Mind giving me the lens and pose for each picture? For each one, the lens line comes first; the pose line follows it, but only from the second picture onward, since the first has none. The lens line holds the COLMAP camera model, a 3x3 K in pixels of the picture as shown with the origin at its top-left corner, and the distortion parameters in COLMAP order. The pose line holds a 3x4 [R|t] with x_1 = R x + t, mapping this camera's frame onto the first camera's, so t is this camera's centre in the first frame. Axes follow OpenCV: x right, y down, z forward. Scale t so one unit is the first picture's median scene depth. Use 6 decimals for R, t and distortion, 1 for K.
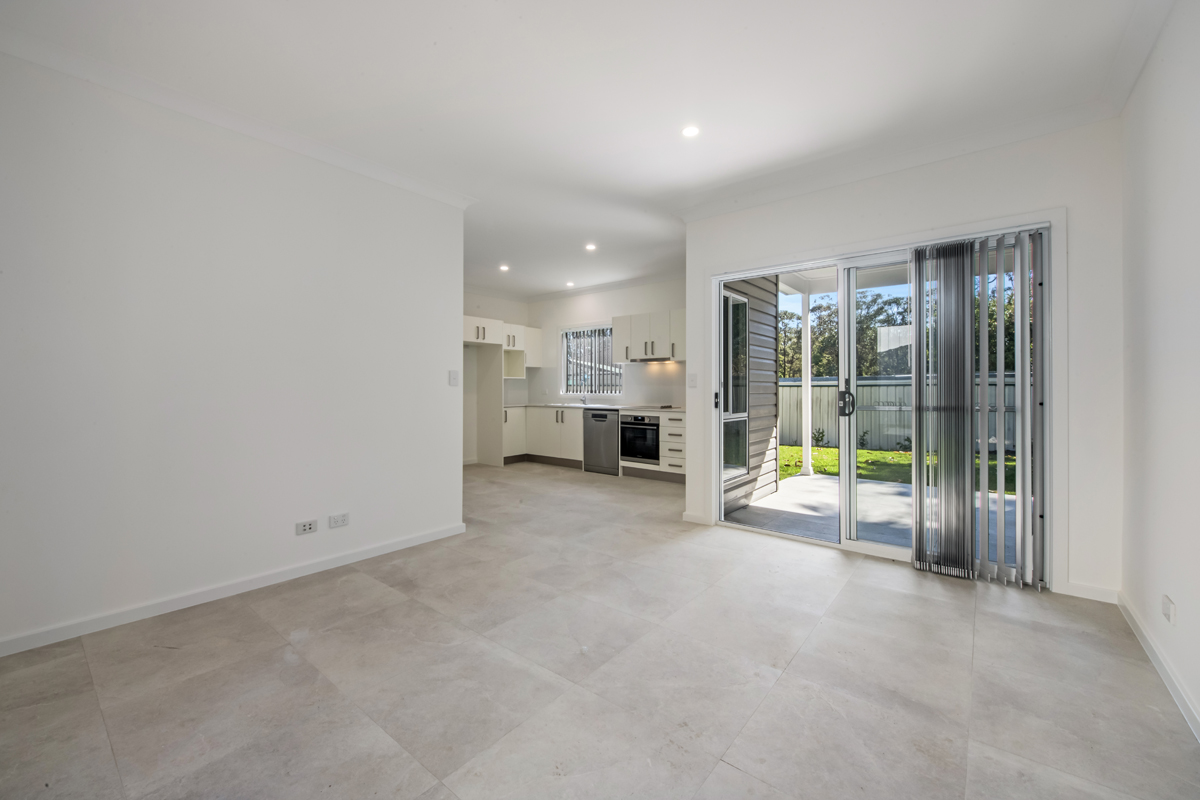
lens RADIAL K [[472.2, 0, 599.4], [0, 472.2, 385.7], [0, 0, 1]] dist [0.000920, -0.004062]
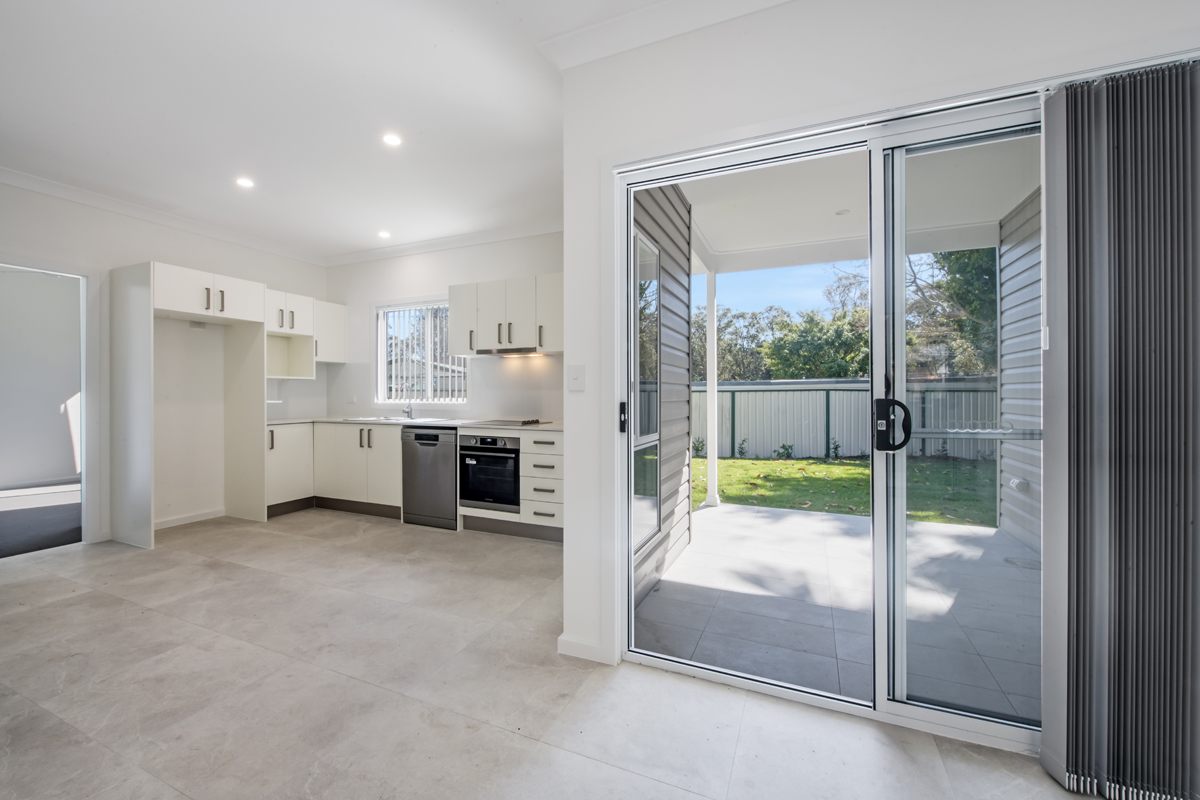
lens RADIAL K [[472.2, 0, 594.5], [0, 472.2, 394.1], [0, 0, 1]] dist [0.000920, -0.004062]
pose [[0.965483, -0.000684, 0.260465, 0.052008], [-0.000770, 0.999985, 0.005479, 0.001829], [-0.260465, -0.005490, 0.965468, 0.315943]]
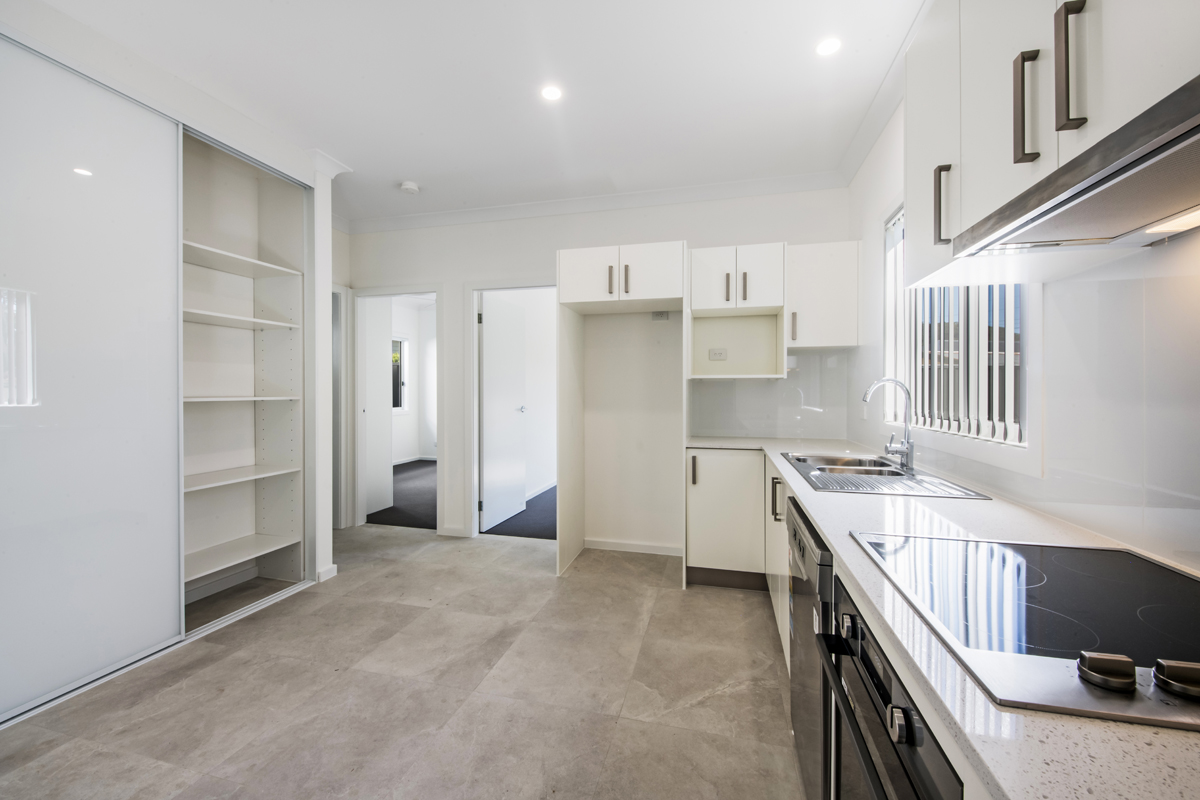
lens RADIAL K [[472.2, 0, 596.7], [0, 472.2, 395.8], [0, 0, 1]] dist [0.000920, -0.004062]
pose [[0.407688, 0.007775, -0.913088, 0.155665], [0.002276, 0.999952, 0.009530, -0.004816], [0.913118, -0.005963, 0.407651, 0.809322]]
